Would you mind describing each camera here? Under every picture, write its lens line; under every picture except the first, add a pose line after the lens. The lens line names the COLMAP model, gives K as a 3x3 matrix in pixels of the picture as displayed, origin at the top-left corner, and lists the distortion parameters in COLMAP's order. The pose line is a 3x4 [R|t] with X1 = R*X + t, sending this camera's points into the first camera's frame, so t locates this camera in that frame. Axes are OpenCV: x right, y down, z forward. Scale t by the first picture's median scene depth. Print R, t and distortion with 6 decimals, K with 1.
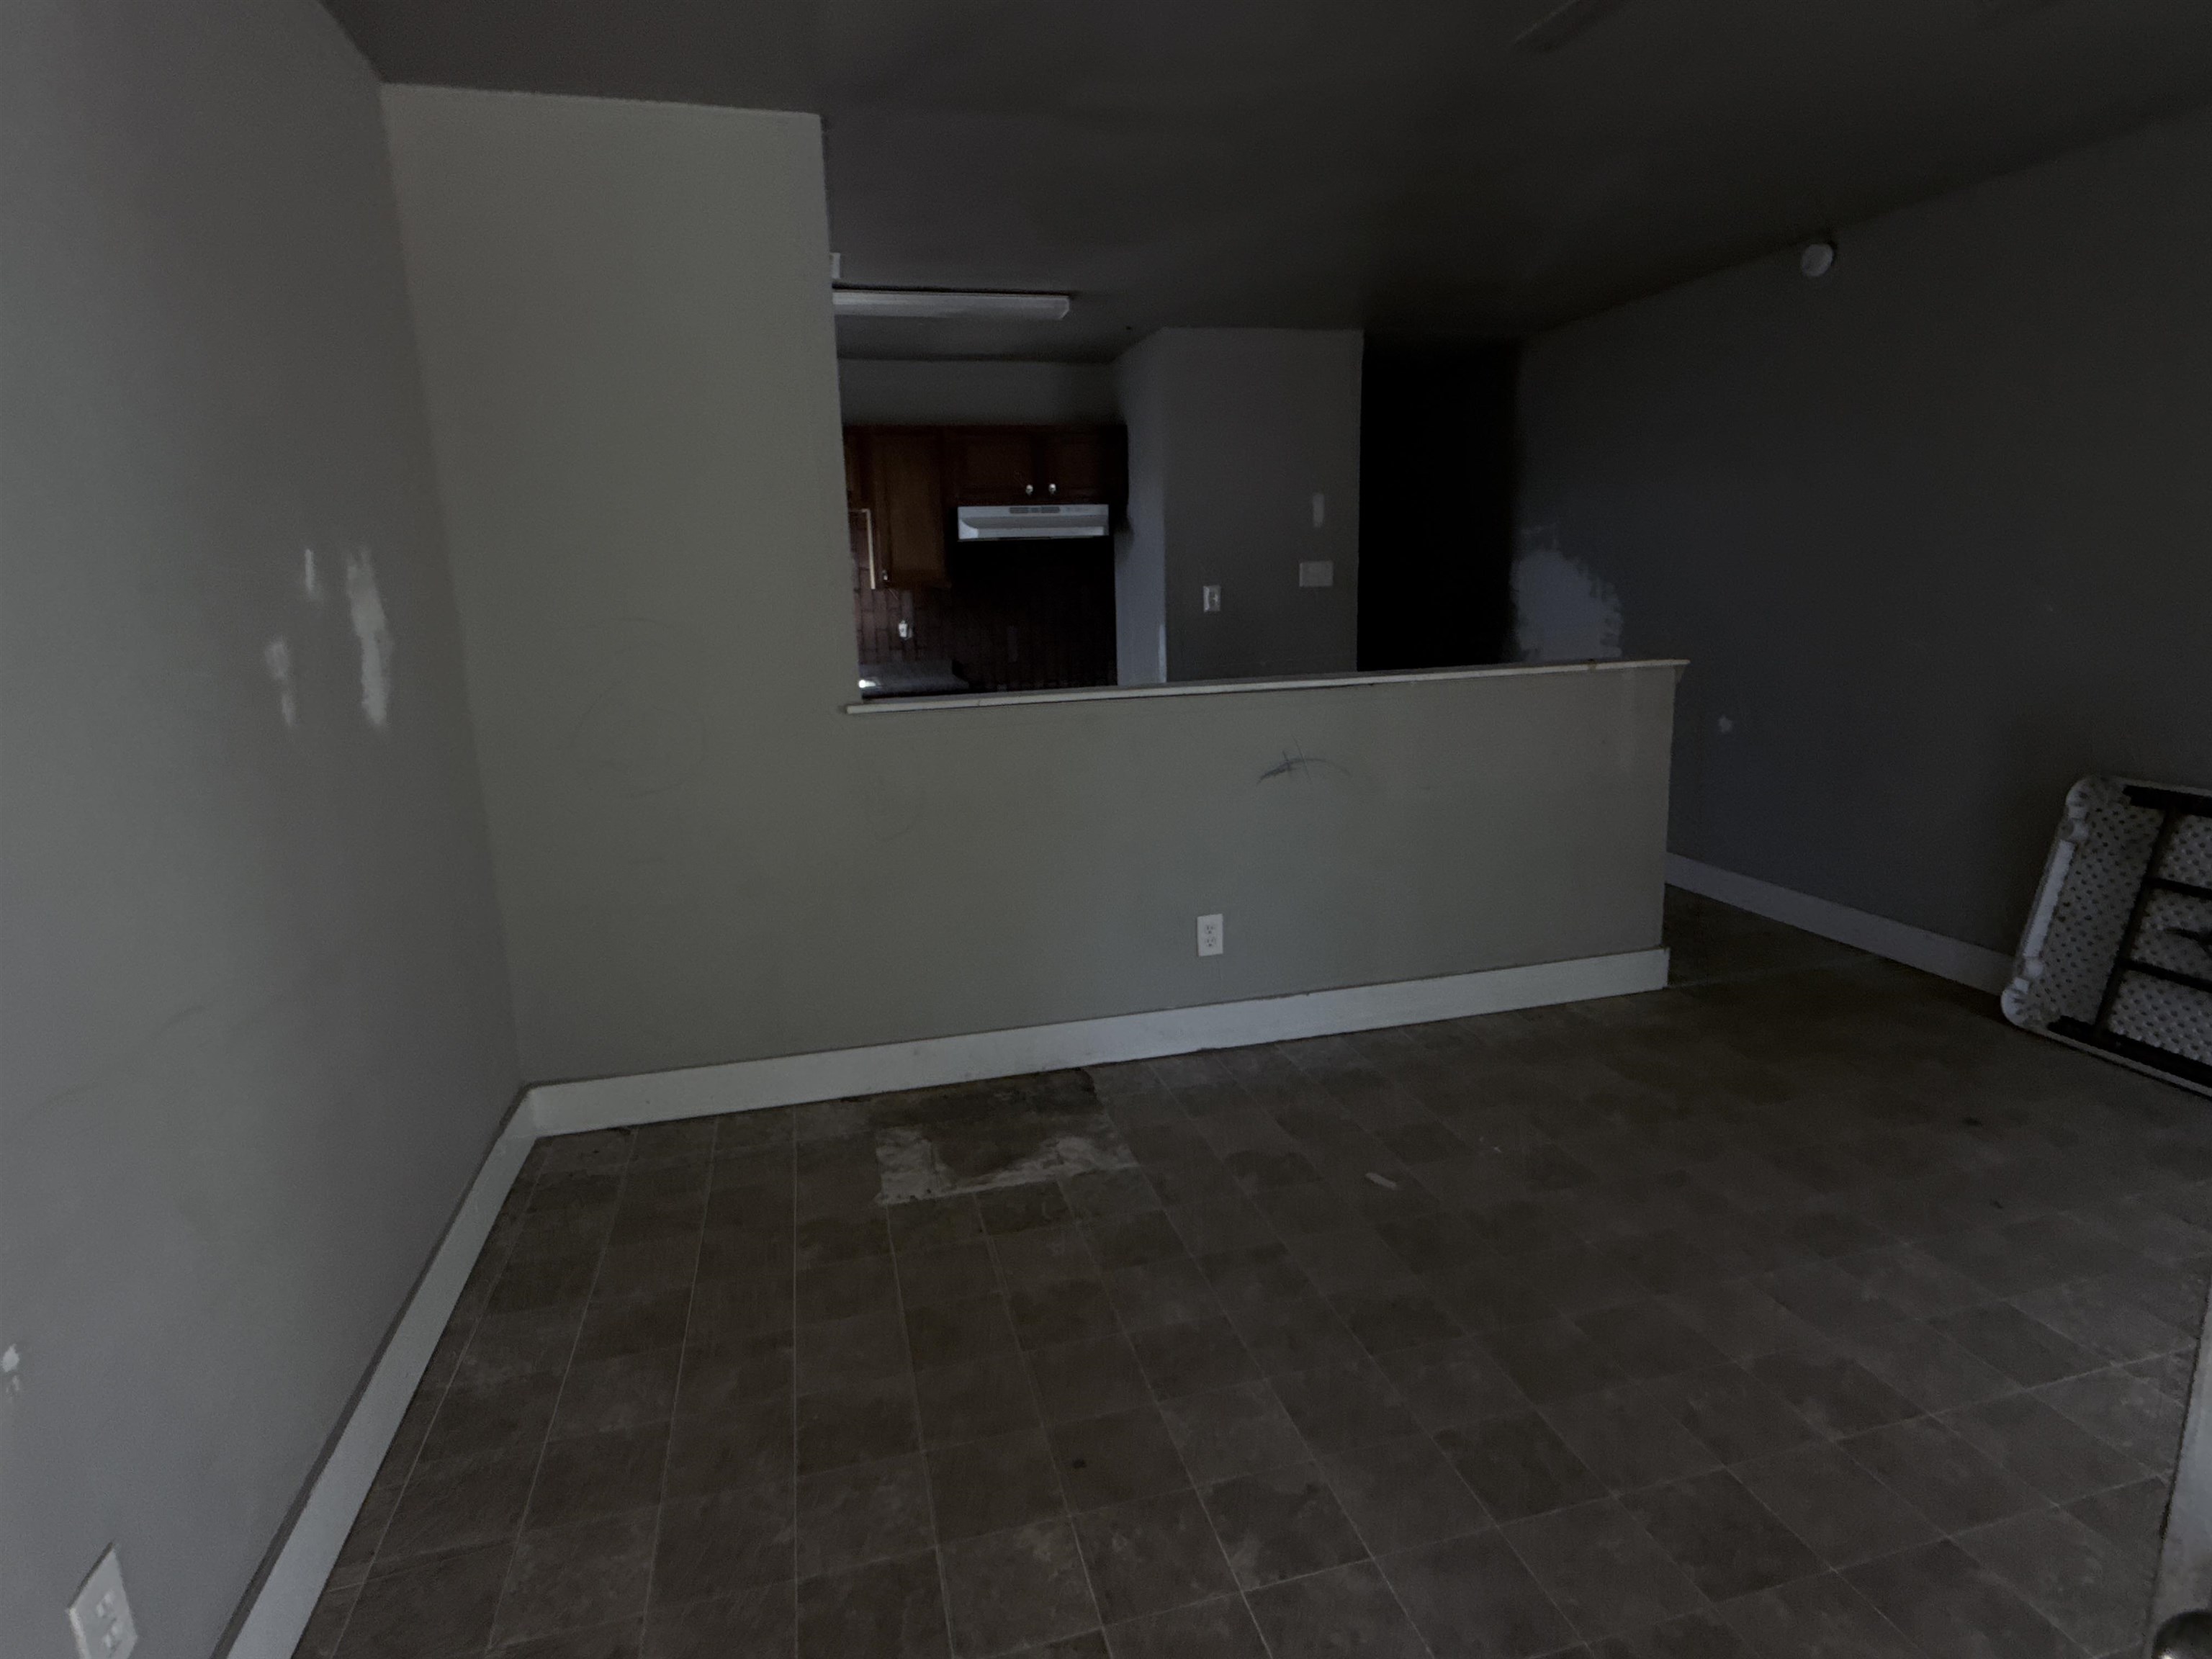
lens RADIAL K [[1163.6, 0, 1104.1], [0, 1163.6, 822.5], [0, 0, 1]] dist [0.002170, 0.001239]
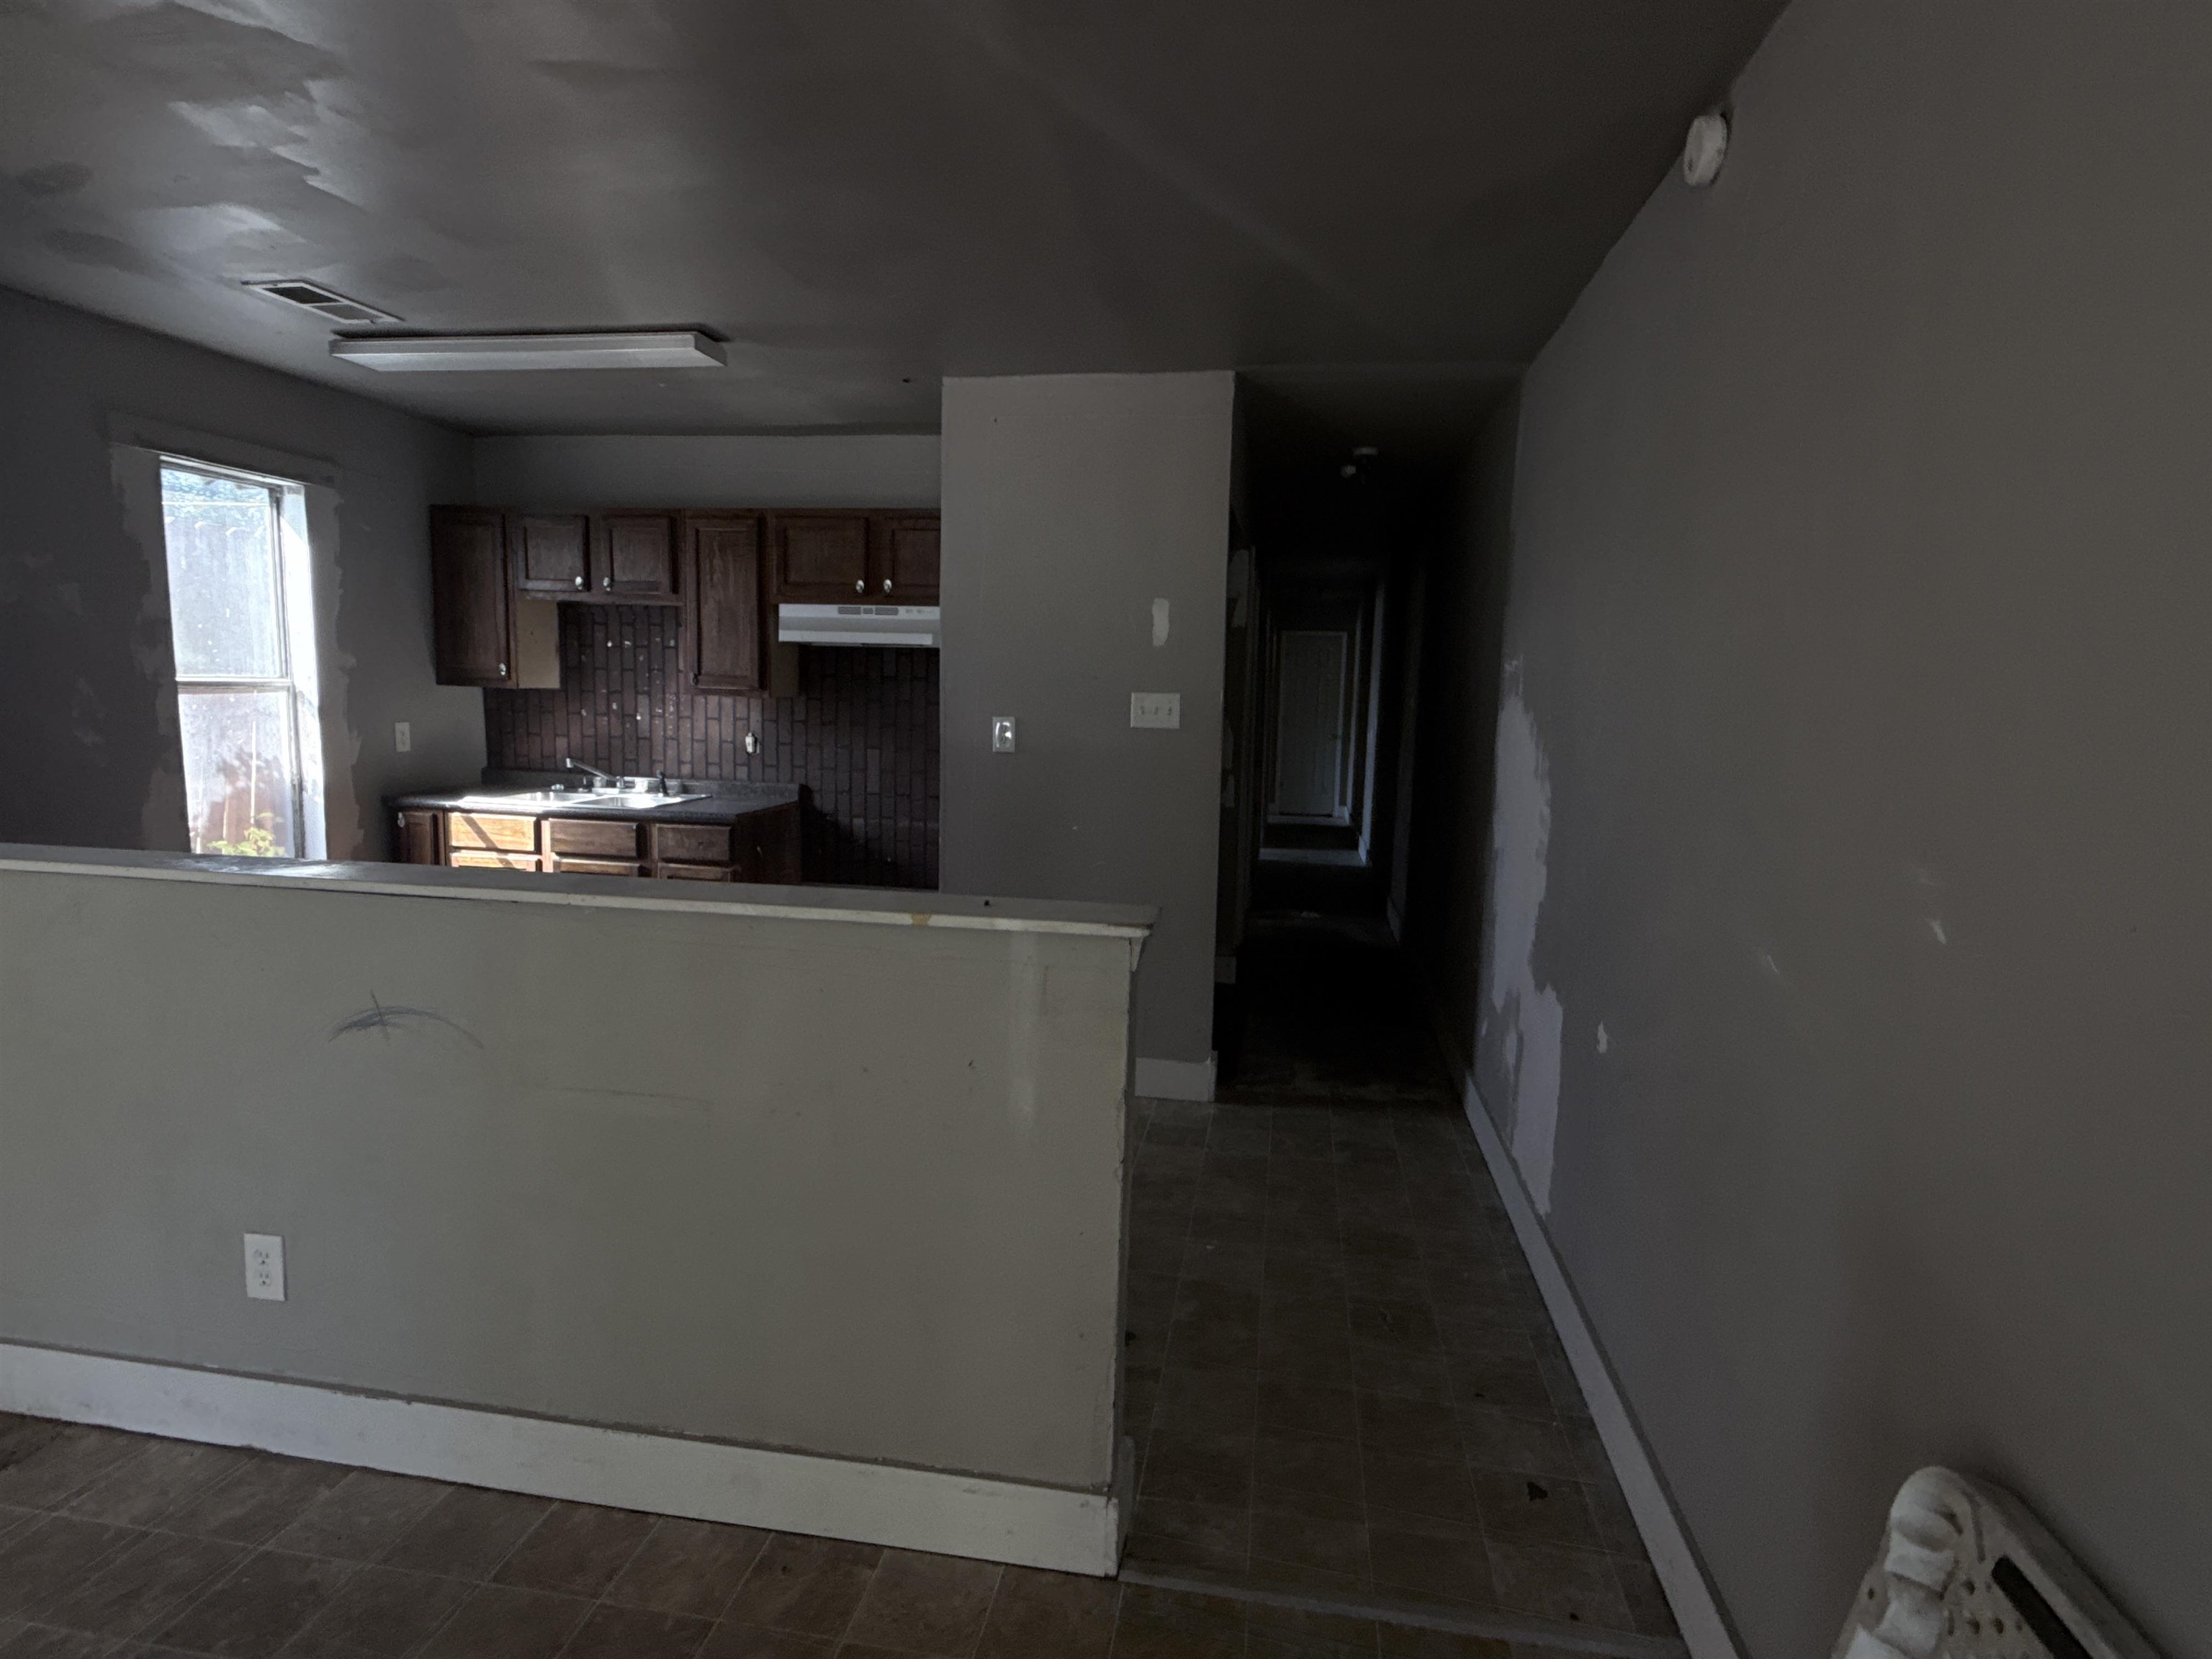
lens RADIAL K [[1163.4, 0, 1096.4], [0, 1163.4, 823.6], [0, 0, 1]] dist [0.002660, 0.000716]
pose [[0.912039, 0.103565, -0.396812, 0.722980], [-0.138866, 0.988418, -0.061201, -0.161908], [0.385878, 0.110921, 0.915857, 0.574953]]
